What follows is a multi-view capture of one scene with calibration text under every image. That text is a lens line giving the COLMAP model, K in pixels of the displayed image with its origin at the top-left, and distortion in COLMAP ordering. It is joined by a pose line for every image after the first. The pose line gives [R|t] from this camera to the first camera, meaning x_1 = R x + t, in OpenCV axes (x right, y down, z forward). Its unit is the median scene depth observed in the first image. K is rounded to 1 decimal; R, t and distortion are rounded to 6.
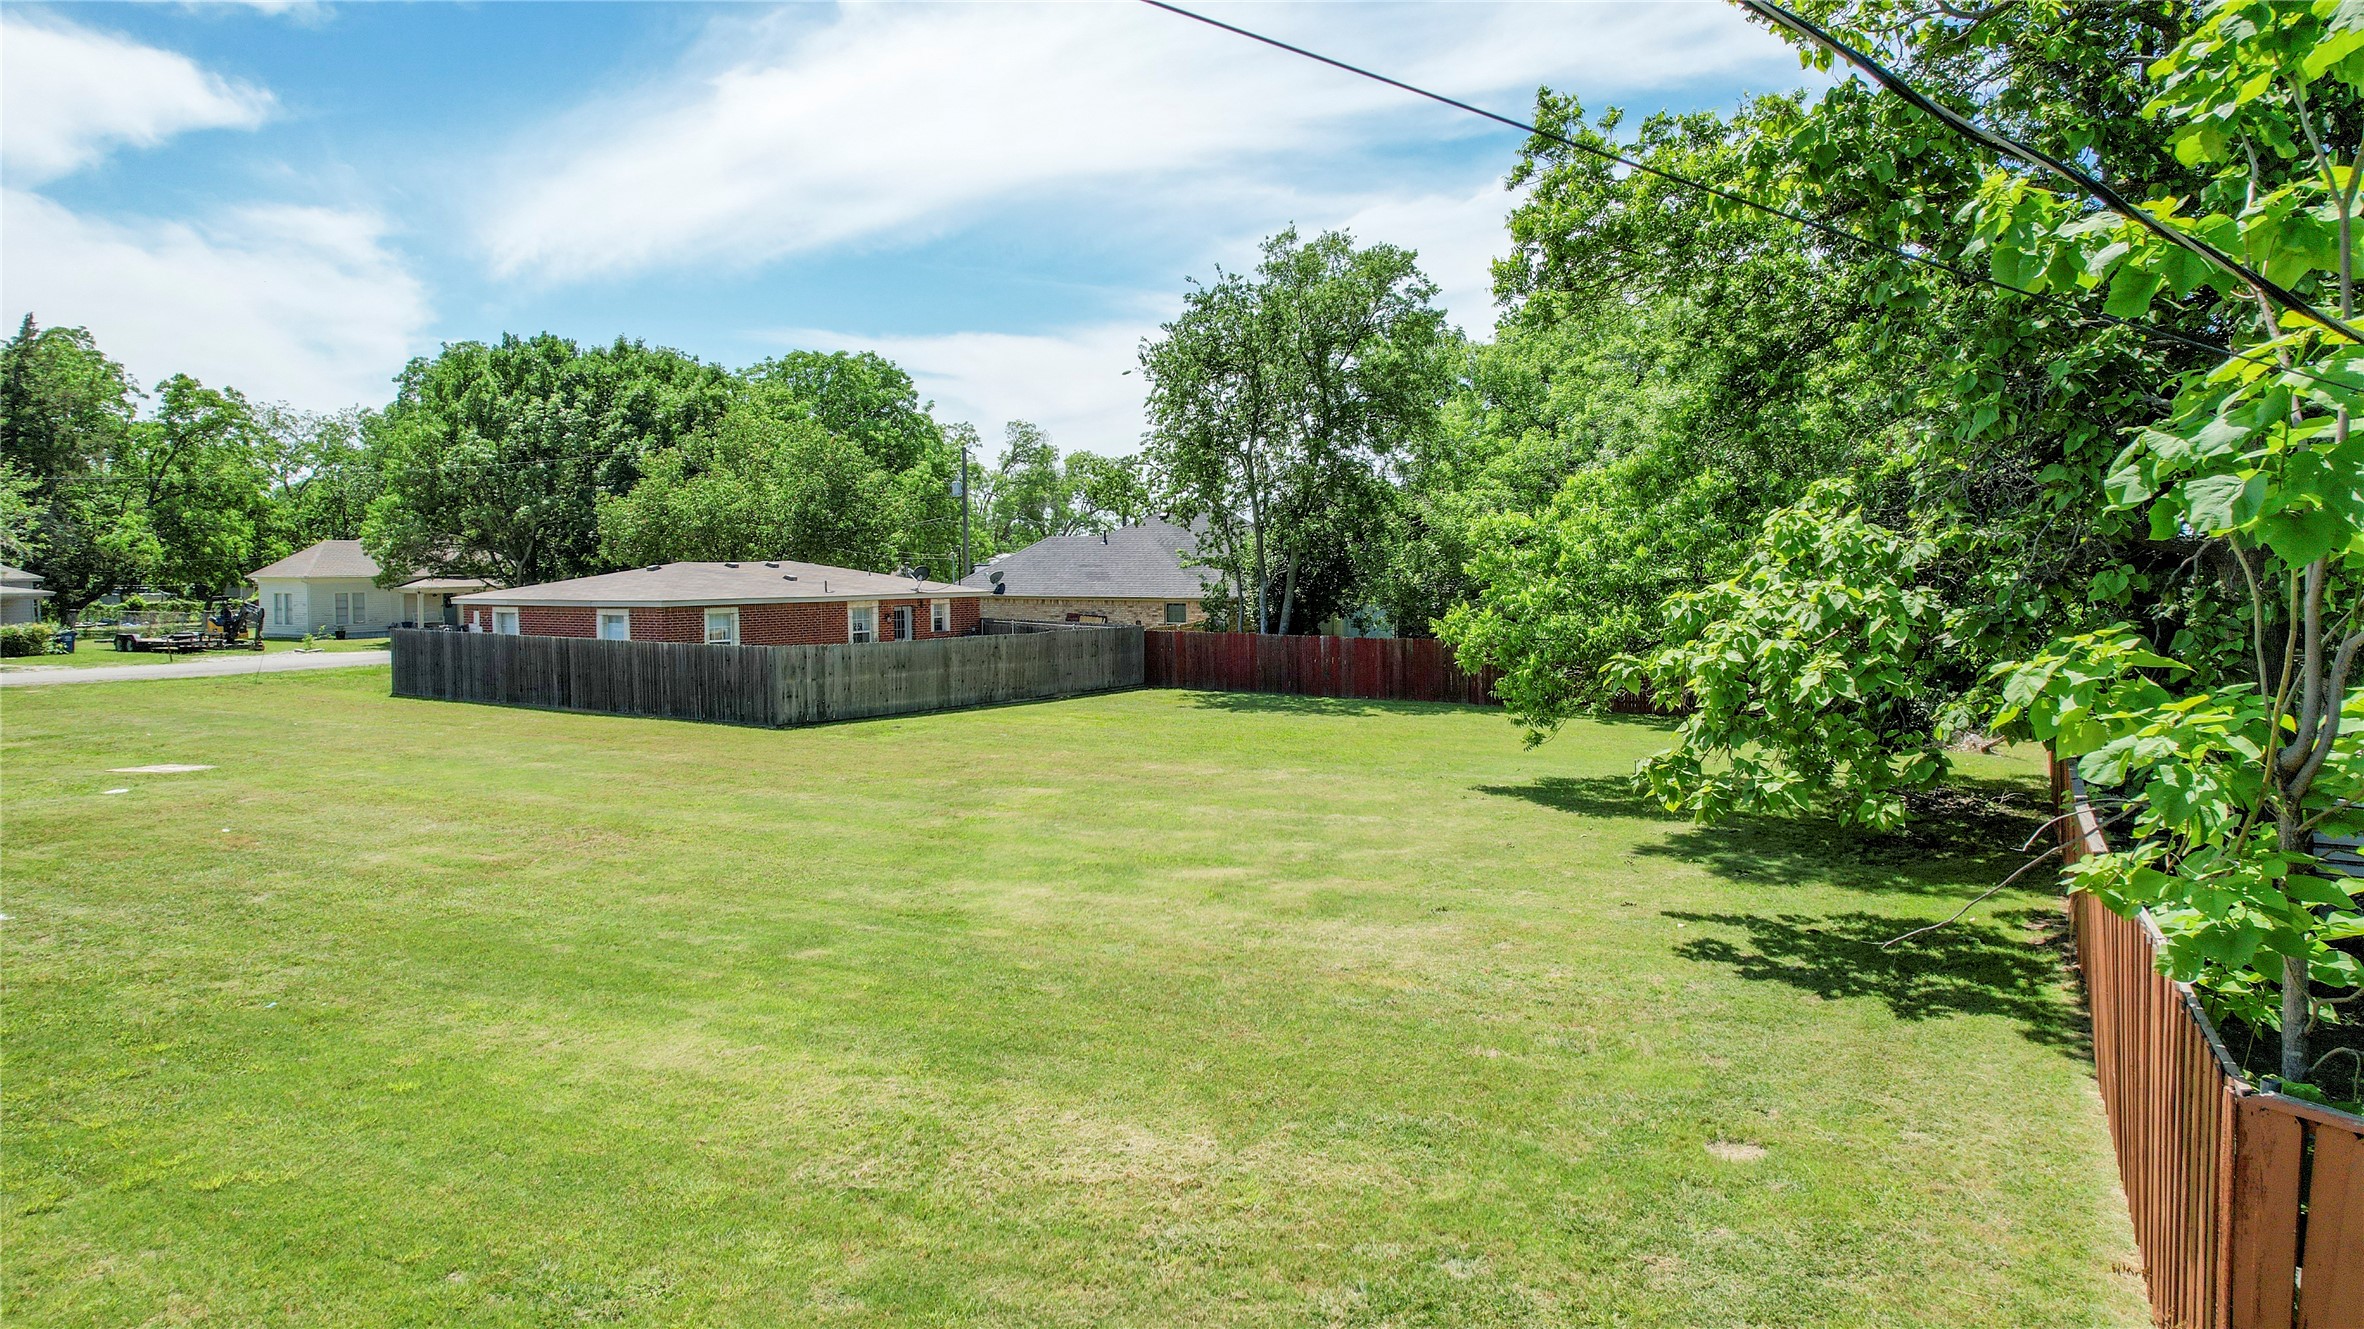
lens RADIAL K [[1510.4, 0, 1189.2], [0, 1510.4, 676.9], [0, 0, 1]] dist [-0.078957, 0.074220]
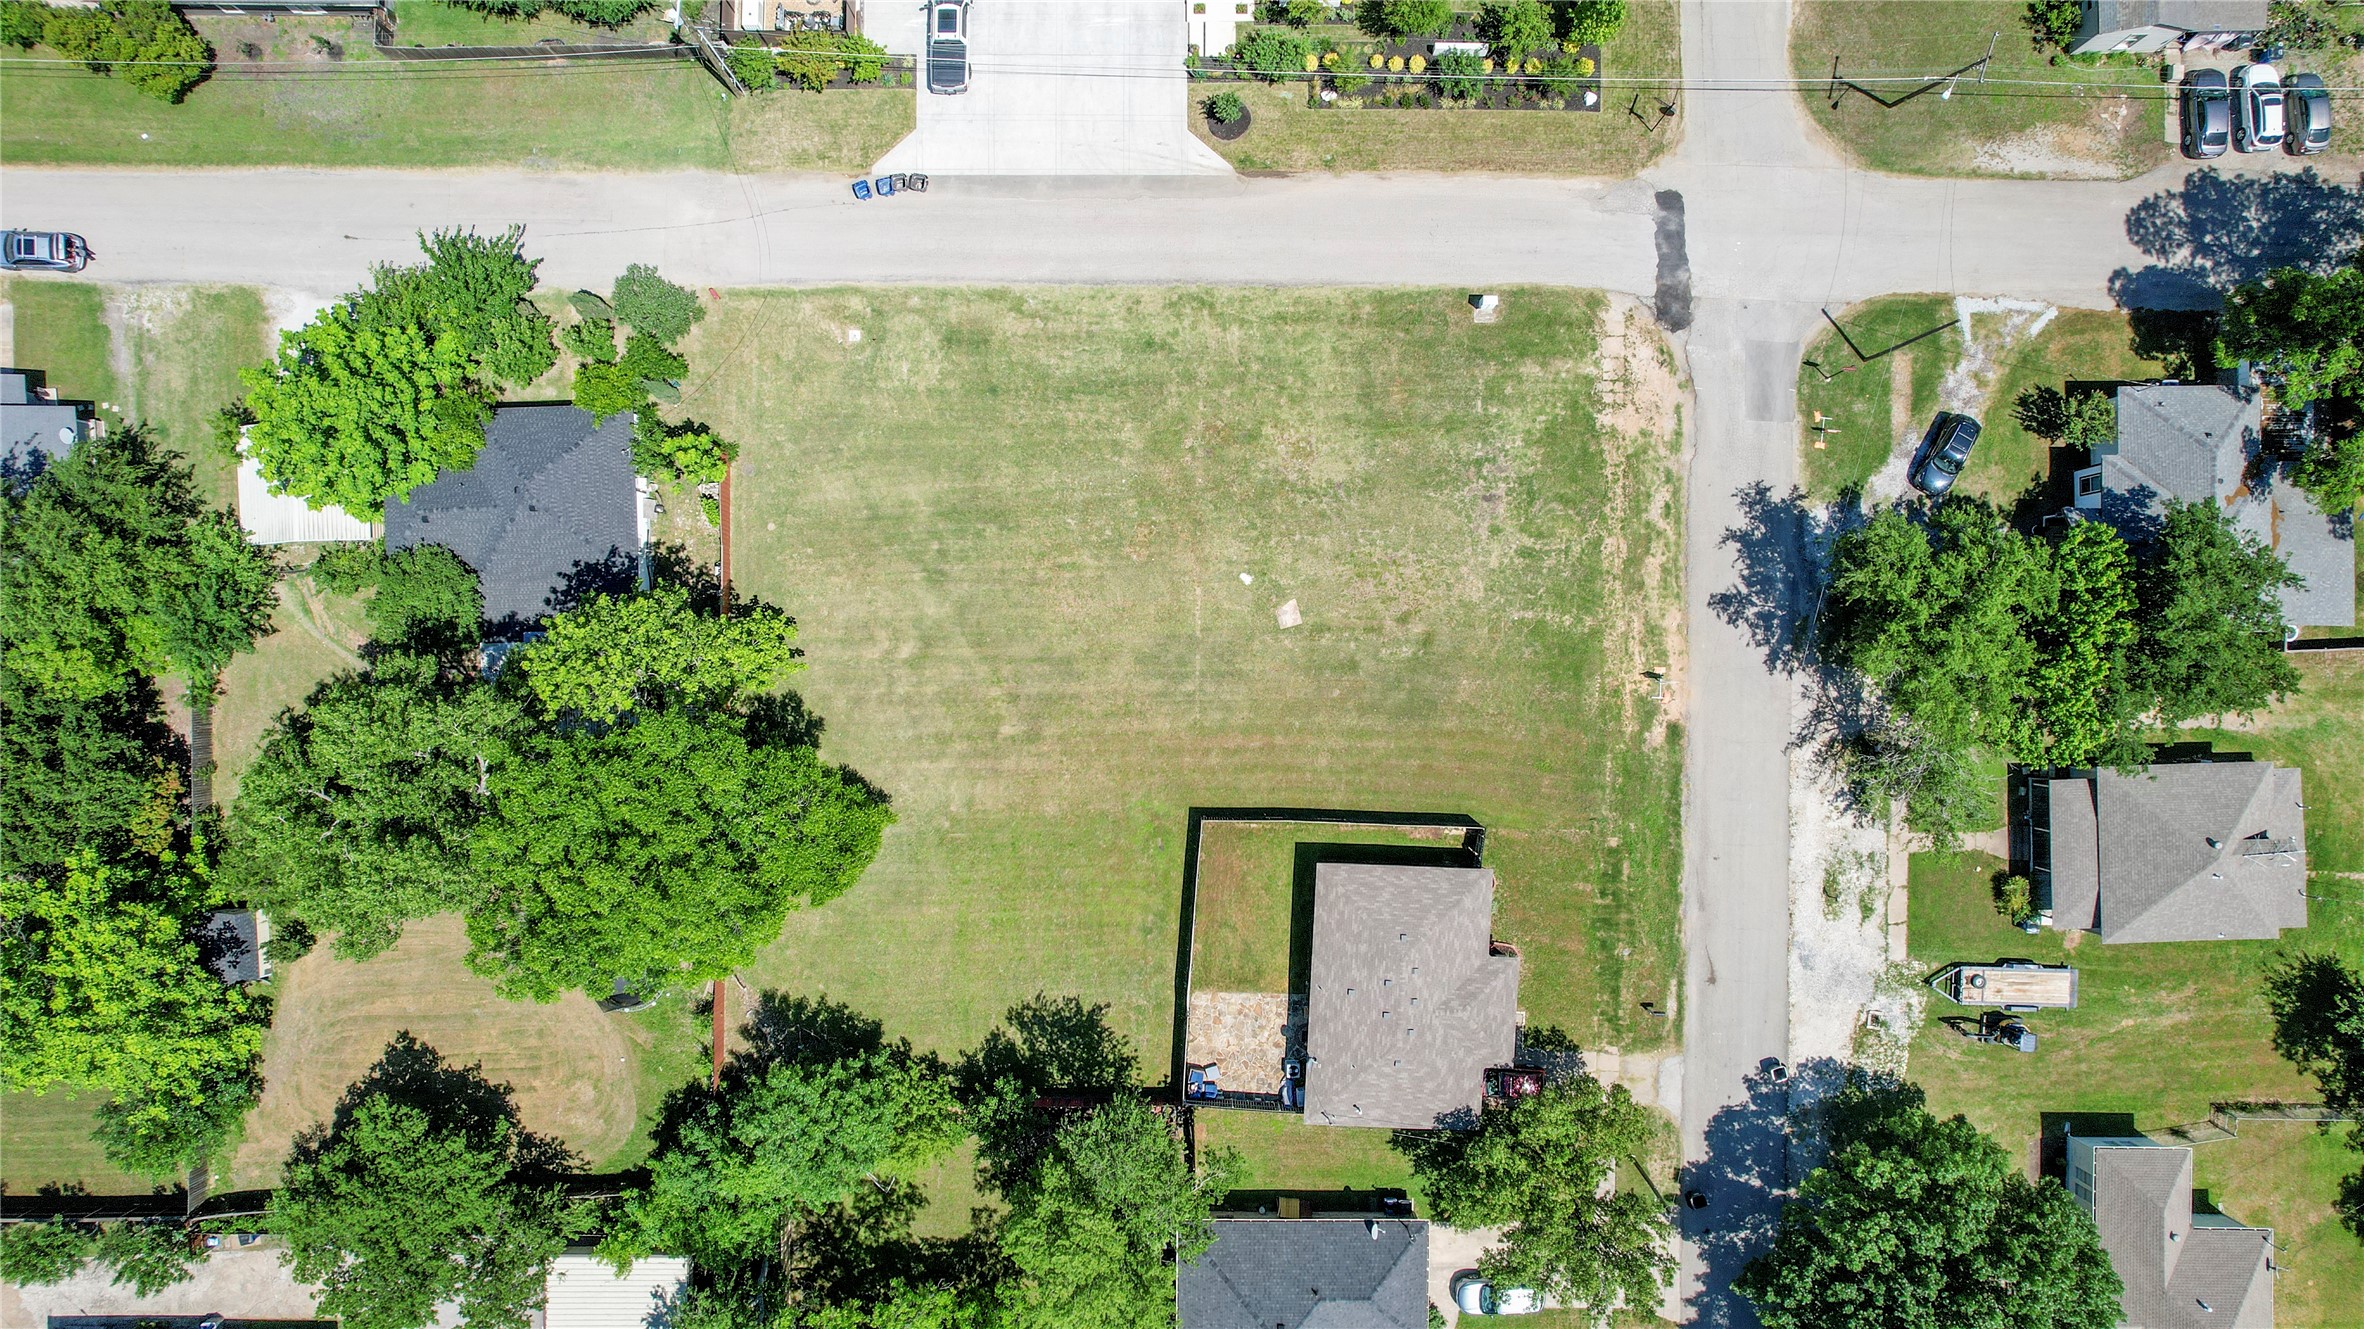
lens RADIAL K [[1510.4, 0, 1214.9], [0, 1510.4, 675.5], [0, 0, 1]] dist [-0.078957, 0.074220]
pose [[-0.881263, 0.472626, 0.000024, -0.298771], [-0.037903, -0.070725, 0.996775, -1.721944], [0.471104, 0.878420, 0.080242, 0.470561]]
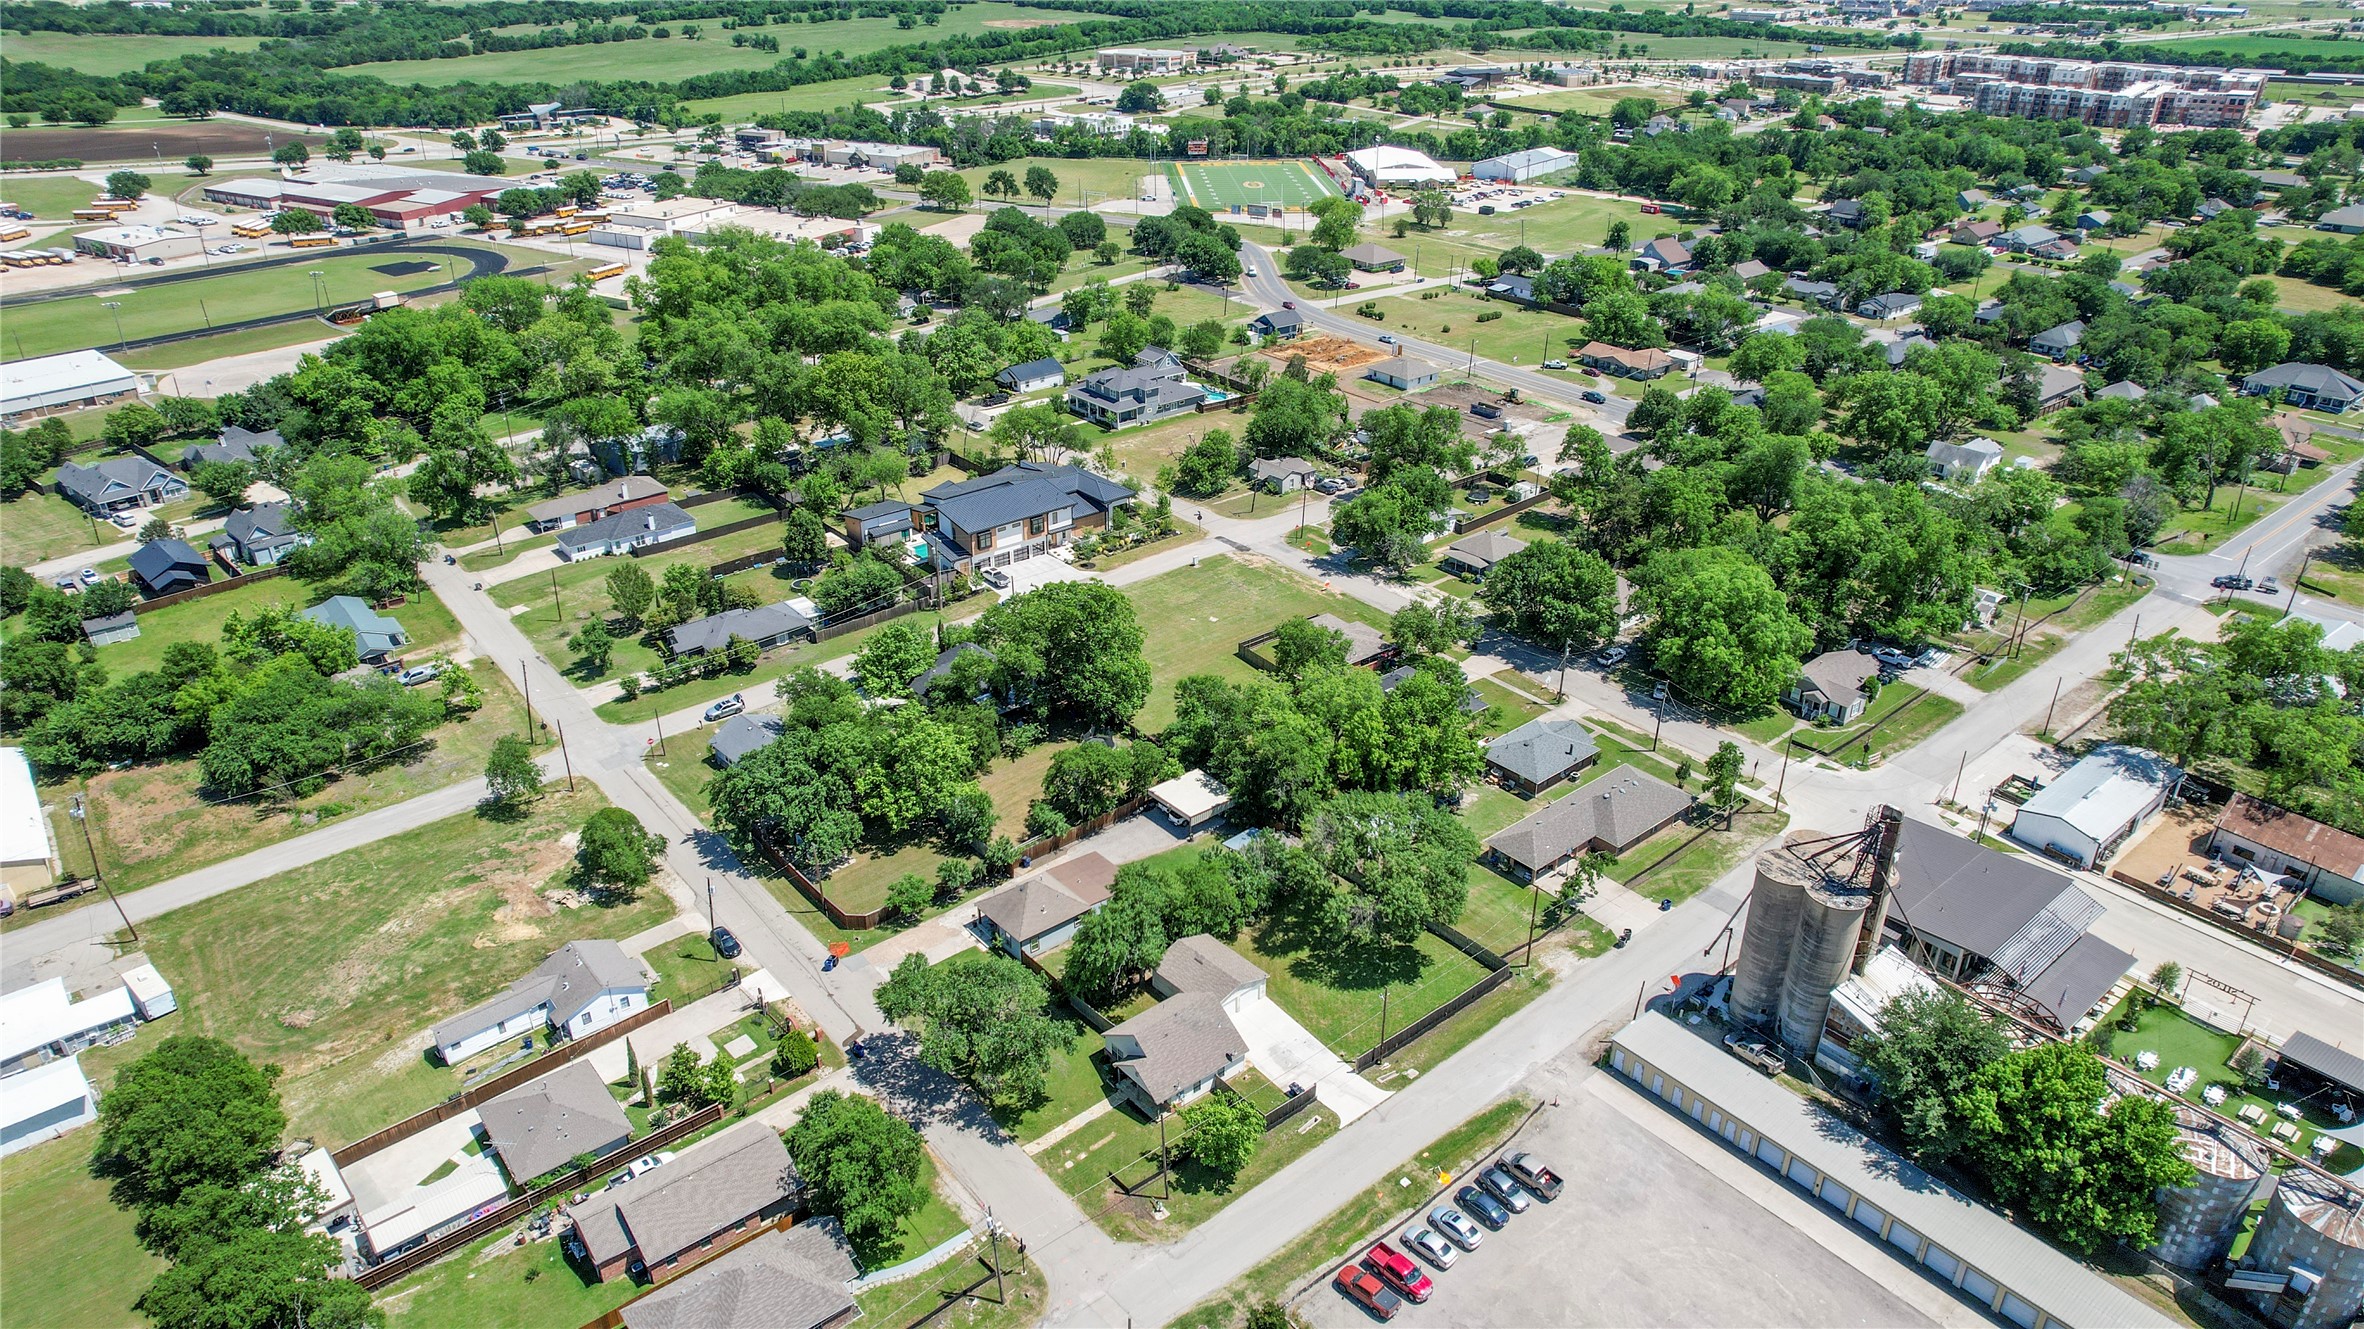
lens RADIAL K [[1510.4, 0, 1193.7], [0, 1510.4, 664.4], [0, 0, 1]] dist [-0.078957, 0.074220]
pose [[-0.368951, 0.427847, -0.825120, 3.700202], [-0.072271, 0.871858, 0.484398, -2.193685], [0.926635, 0.238351, -0.290751, 1.983955]]
